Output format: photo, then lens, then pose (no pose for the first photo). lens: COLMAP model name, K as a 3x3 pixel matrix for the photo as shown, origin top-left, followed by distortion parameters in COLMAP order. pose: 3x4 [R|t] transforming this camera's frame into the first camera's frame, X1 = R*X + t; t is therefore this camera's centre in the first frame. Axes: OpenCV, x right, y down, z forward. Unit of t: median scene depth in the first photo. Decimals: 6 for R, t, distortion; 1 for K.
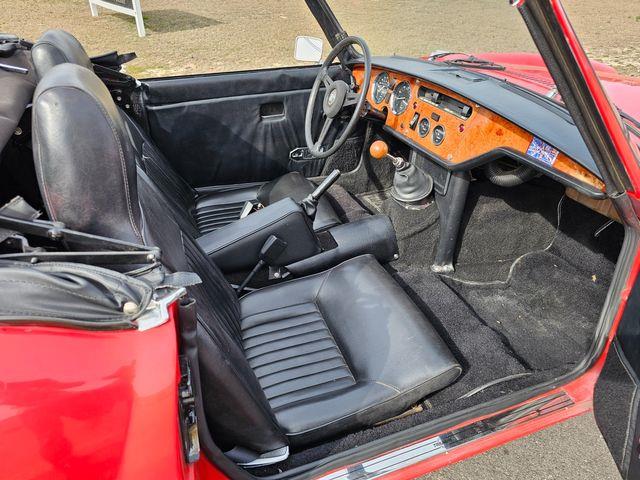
lens RADIAL K [[420.0, 0, 326.9], [0, 420.0, 242.5], [0, 0, 1]] dist [0.046468, -0.052496]
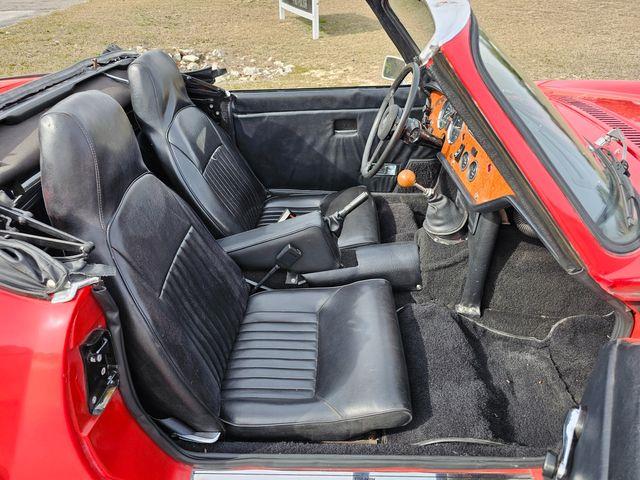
lens RADIAL K [[420.0, 0, 326.9], [0, 420.0, 242.5], [0, 0, 1]] dist [0.046468, -0.052496]
pose [[0.933578, 0.175739, -0.312327, 0.255418], [-0.177288, 0.983874, 0.023672, -0.055181], [0.311451, 0.033272, 0.949680, 0.000066]]
